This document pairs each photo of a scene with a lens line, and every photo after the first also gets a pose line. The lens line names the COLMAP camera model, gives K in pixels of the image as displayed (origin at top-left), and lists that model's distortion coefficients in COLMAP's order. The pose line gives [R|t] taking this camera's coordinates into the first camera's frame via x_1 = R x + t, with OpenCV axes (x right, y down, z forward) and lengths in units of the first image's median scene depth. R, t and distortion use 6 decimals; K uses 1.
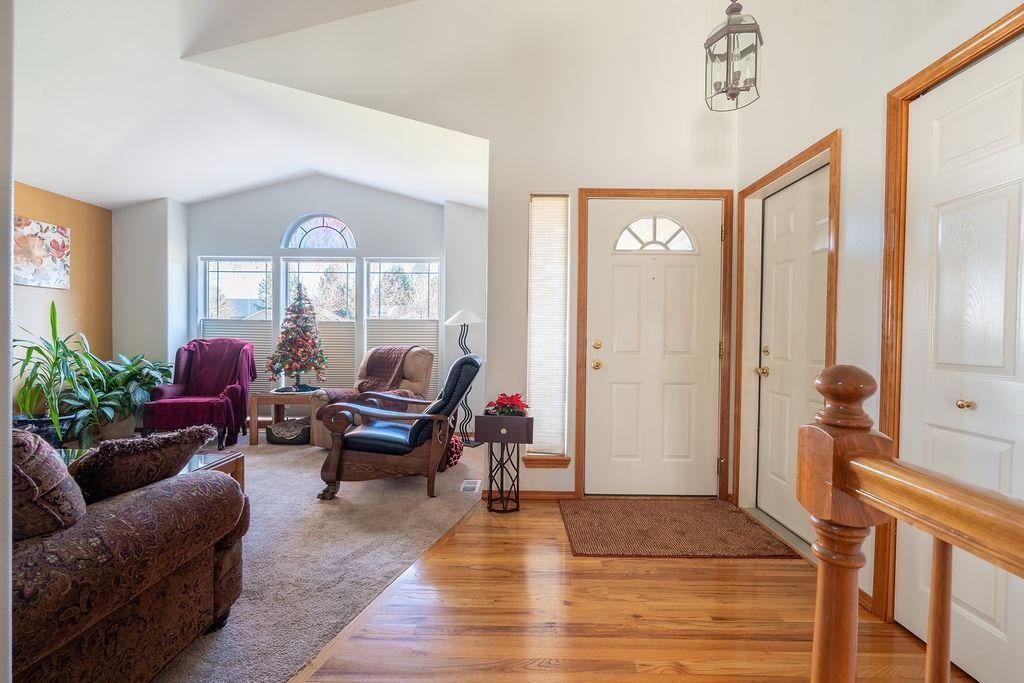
lens RADIAL K [[446.6, 0, 512.9], [0, 446.6, 343.9], [0, 0, 1]] dist [-0.004407, 0.001265]
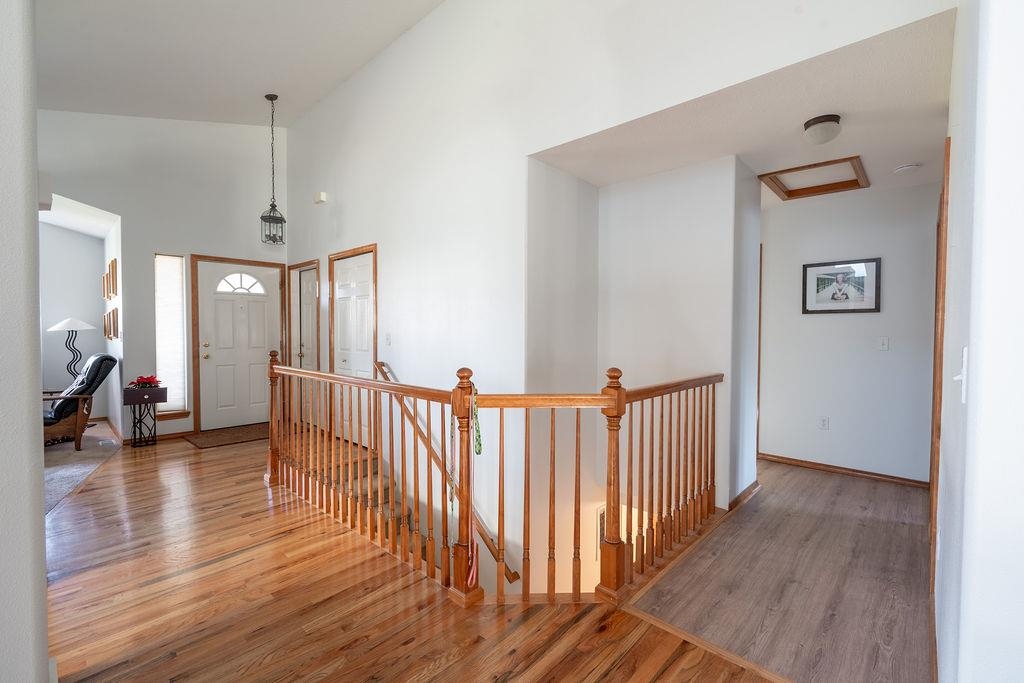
lens RADIAL K [[446.6, 0, 517.0], [0, 446.6, 344.7], [0, 0, 1]] dist [-0.004407, 0.001265]
pose [[0.669558, -0.030823, 0.742120, -0.223777], [0.015631, 0.999502, 0.027411, -0.020614], [-0.742595, -0.006754, 0.669707, -0.820544]]
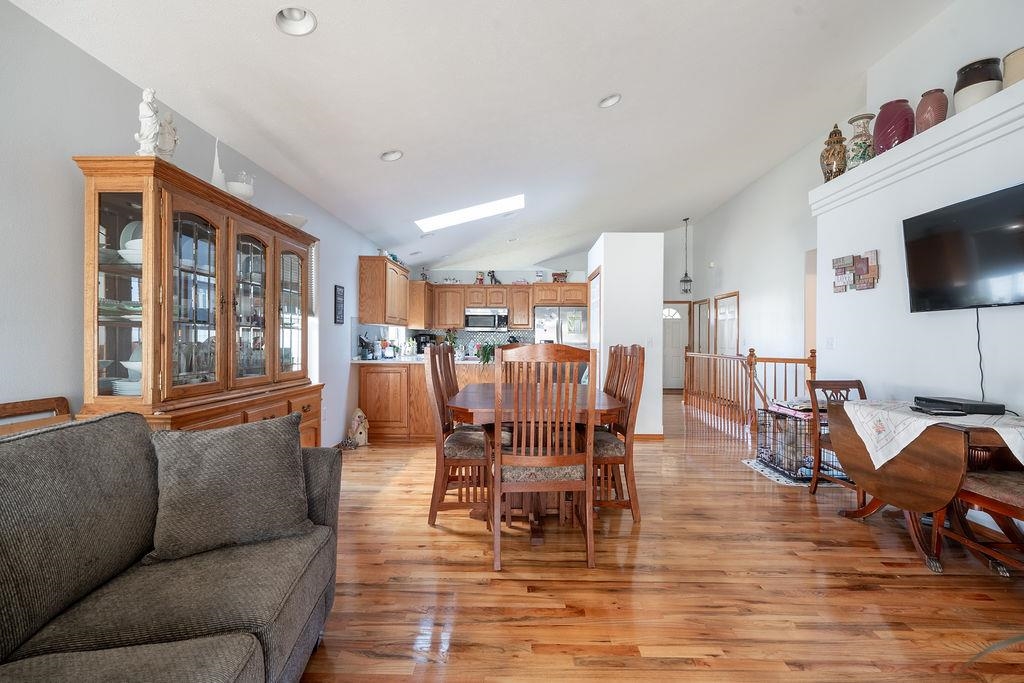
lens RADIAL K [[446.6, 0, 515.8], [0, 446.6, 339.0], [0, 0, 1]] dist [-0.004407, 0.001265]
pose [[0.999950, -0.005904, -0.008057, -0.657215], [0.005758, 0.999820, -0.018074, 0.009479], [0.008162, 0.018027, 0.999804, -1.917786]]
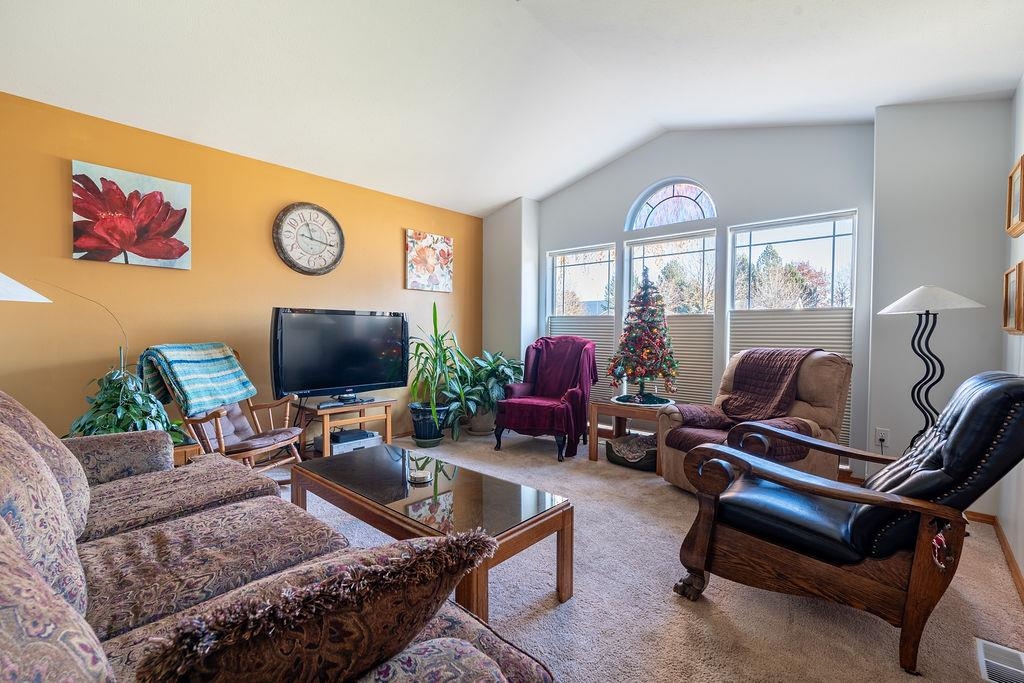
lens RADIAL K [[446.6, 0, 514.9], [0, 446.6, 344.8], [0, 0, 1]] dist [-0.004407, 0.001265]
pose [[0.754341, 0.015055, -0.656310, -0.147097], [-0.010293, 0.999885, 0.011106, -0.004774], [0.656402, -0.001622, 0.754409, 0.278891]]
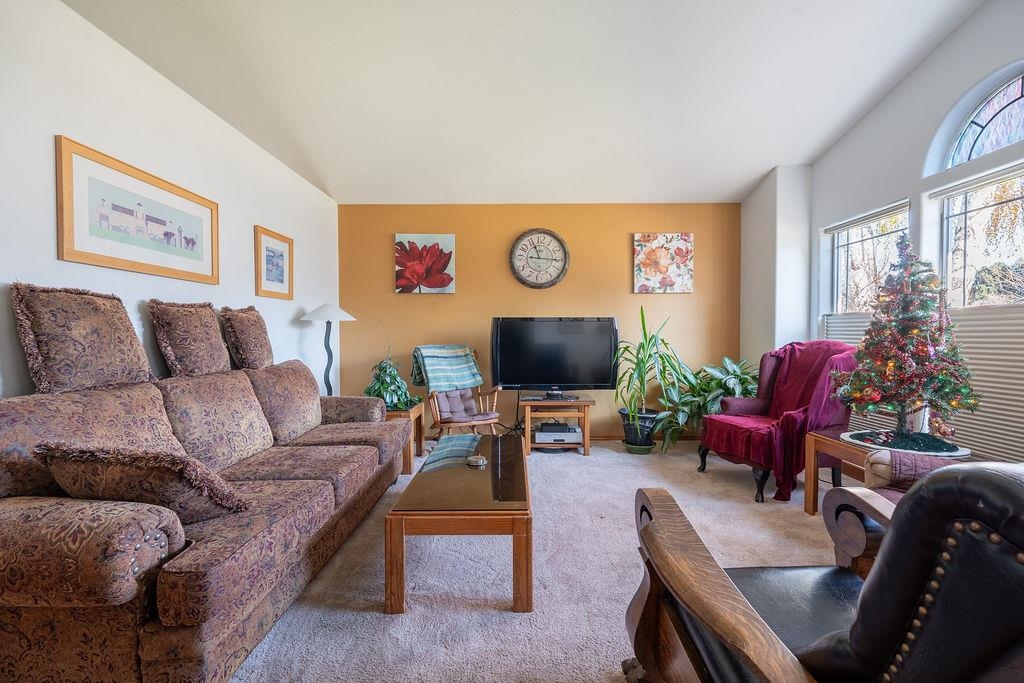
lens RADIAL K [[446.6, 0, 512.2], [0, 446.6, 345.4], [0, 0, 1]] dist [-0.004407, 0.001265]
pose [[0.007293, 0.015621, -0.999851, 0.036195], [-0.016326, 0.999747, 0.015500, -0.010824], [0.999840, 0.016211, 0.007546, 0.640138]]
